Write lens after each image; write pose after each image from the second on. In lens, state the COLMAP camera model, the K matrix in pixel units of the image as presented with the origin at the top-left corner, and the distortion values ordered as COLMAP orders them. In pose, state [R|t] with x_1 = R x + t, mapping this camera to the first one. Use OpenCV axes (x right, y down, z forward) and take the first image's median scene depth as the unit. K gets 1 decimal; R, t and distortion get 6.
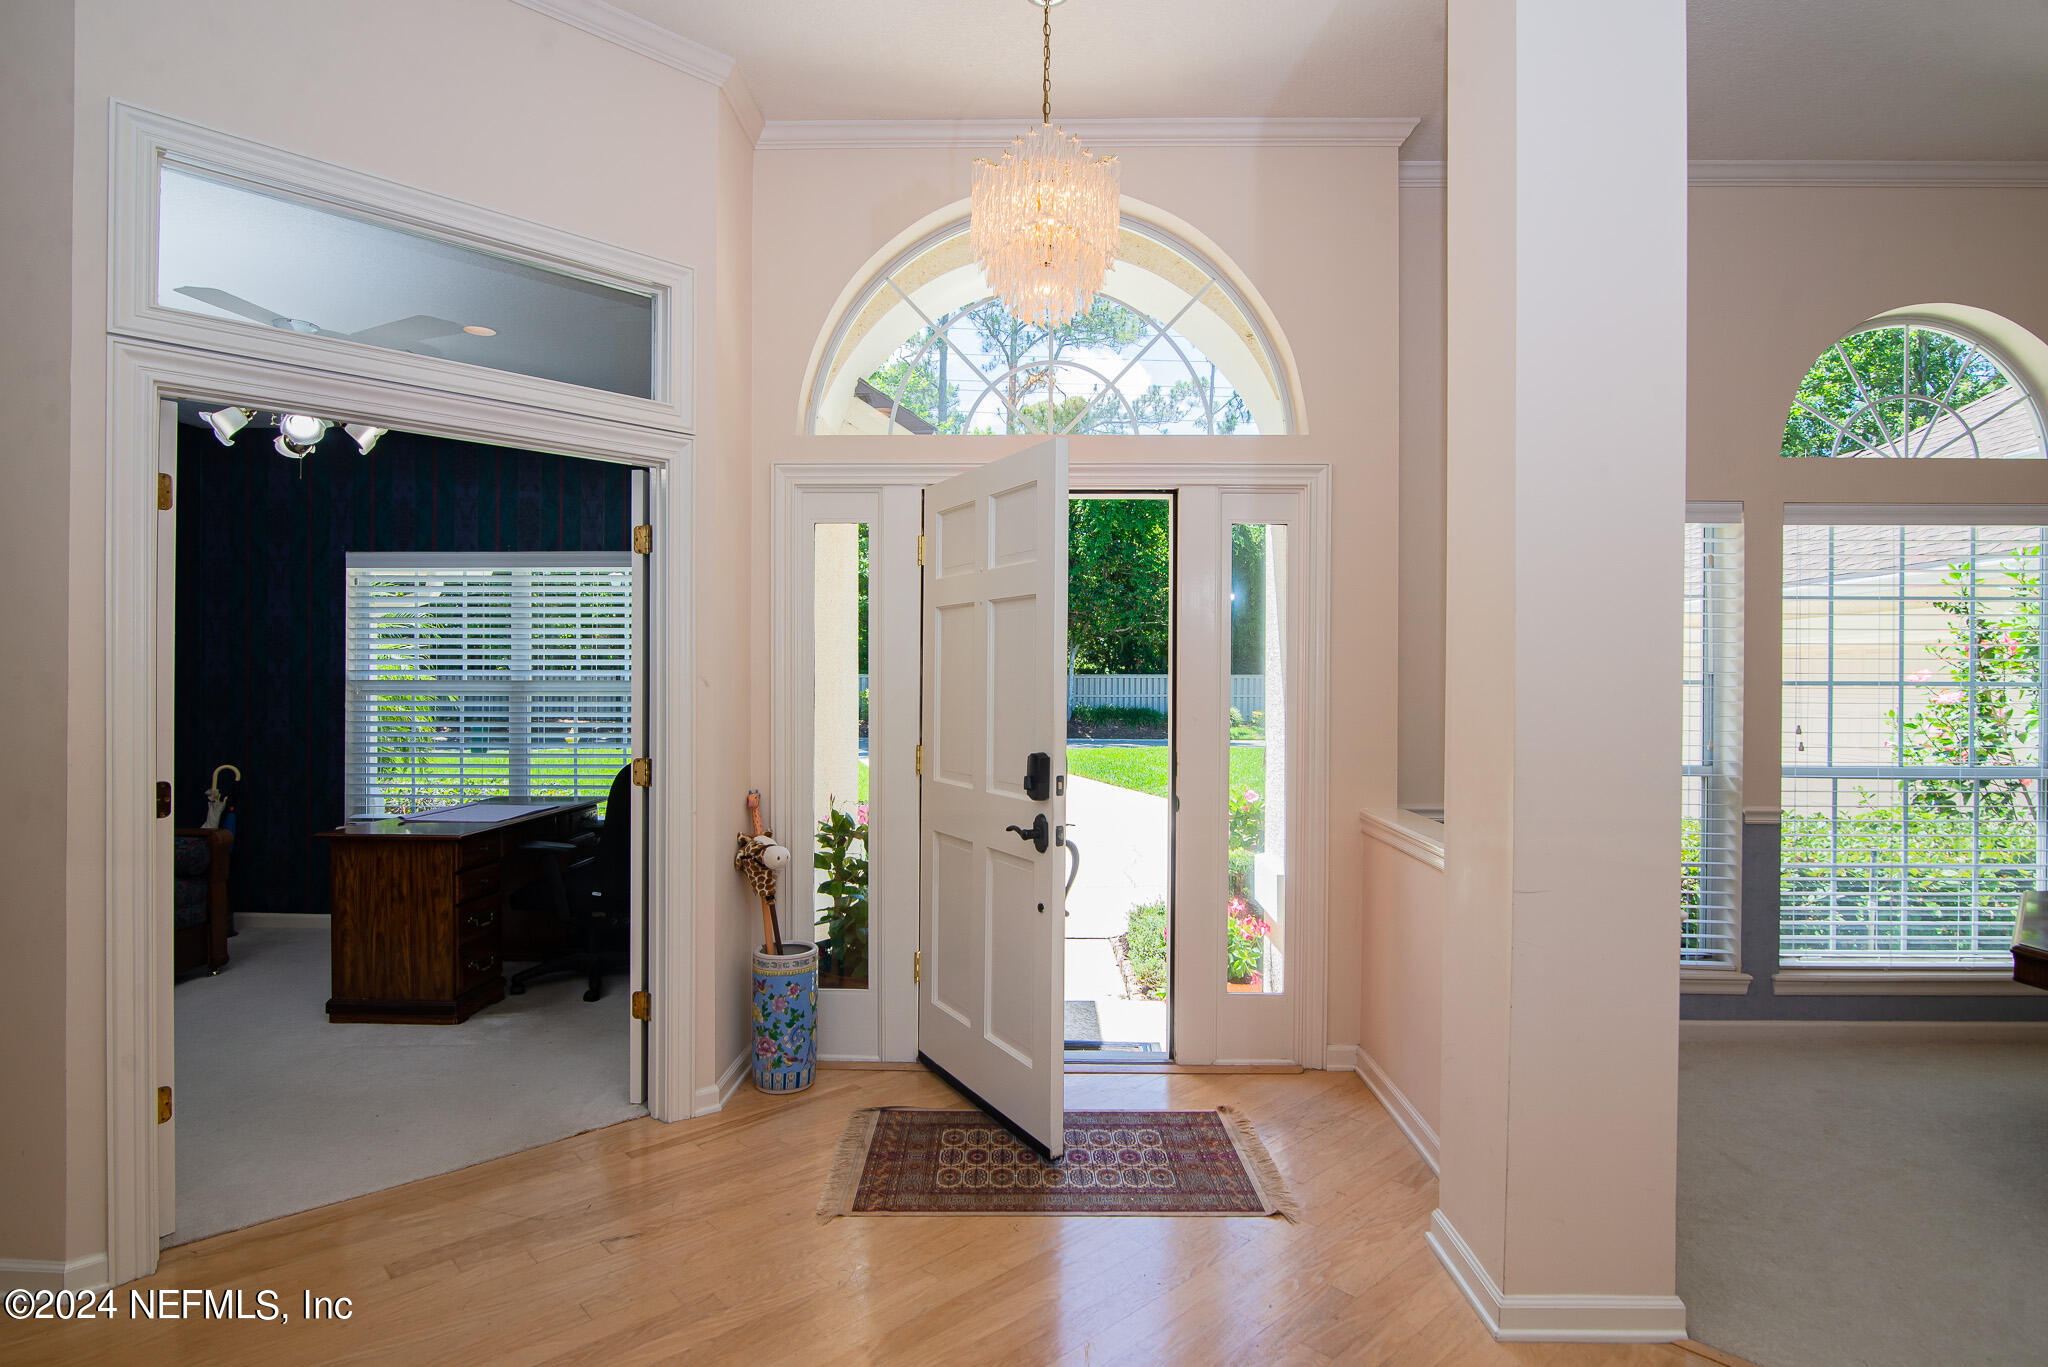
lens RADIAL K [[1053.2, 0, 1028.4], [0, 1053.2, 689.3], [0, 0, 1]] dist [-0.013716, 0.000431]
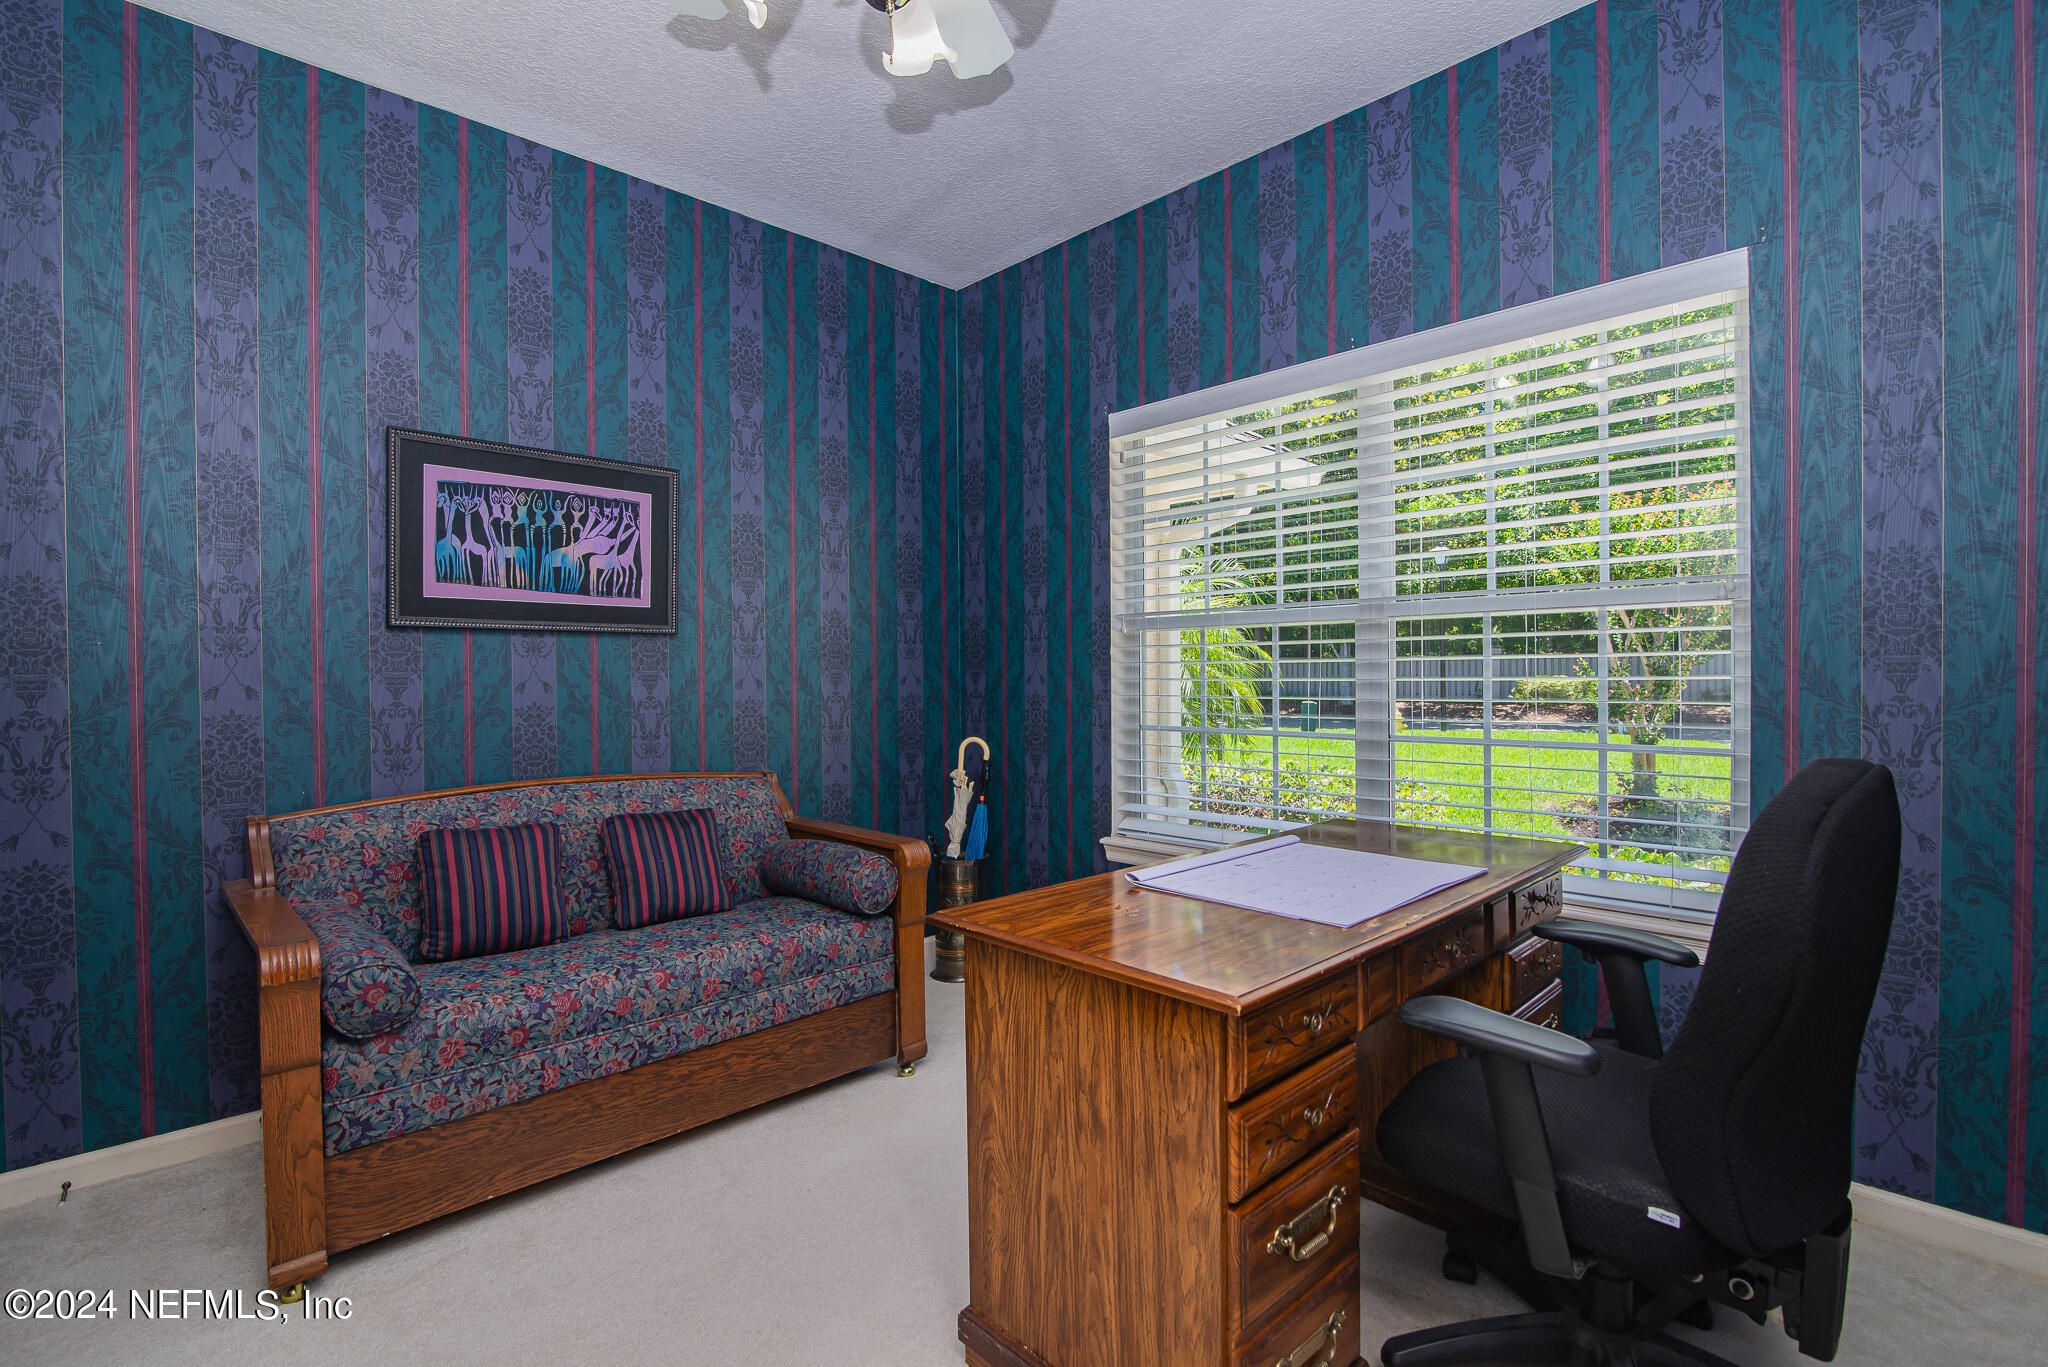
lens RADIAL K [[946.9, 0, 1025.2], [0, 946.9, 688.0], [0, 0, 1]] dist [-0.007131, -0.000702]
pose [[0.717421, 0.002666, -0.696635, -0.415064], [0.005872, 0.999934, 0.009874, 0.046807], [0.696615, -0.011175, 0.717358, 0.799754]]
